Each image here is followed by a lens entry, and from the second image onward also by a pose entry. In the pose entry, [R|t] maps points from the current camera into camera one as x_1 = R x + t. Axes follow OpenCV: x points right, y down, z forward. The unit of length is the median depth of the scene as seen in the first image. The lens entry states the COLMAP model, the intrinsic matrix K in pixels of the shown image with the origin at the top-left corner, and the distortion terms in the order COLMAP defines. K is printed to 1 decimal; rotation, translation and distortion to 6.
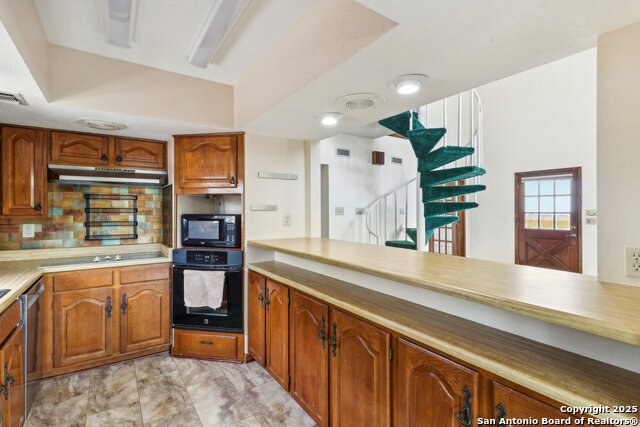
lens RADIAL K [[300.9, 0, 316.5], [0, 300.9, 211.0], [0, 0, 1]] dist [0.013068, -0.007365]
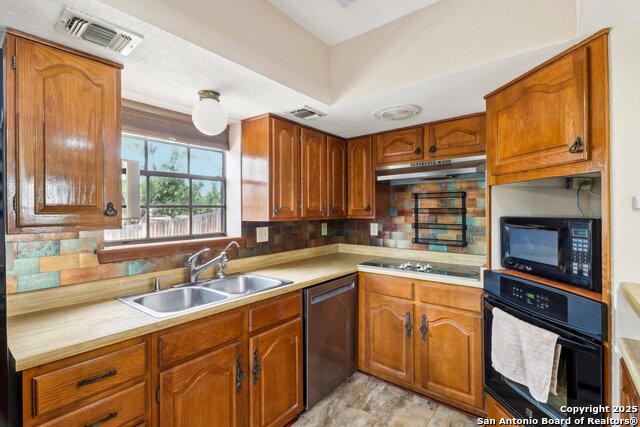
lens RADIAL K [[300.9, 0, 322.0], [0, 300.9, 210.3], [0, 0, 1]] dist [0.013068, -0.007365]
pose [[0.300287, -0.004843, -0.953837, 0.046851], [0.000698, 0.999988, -0.004858, 0.000083], [0.953849, 0.000793, 0.300287, 0.481583]]
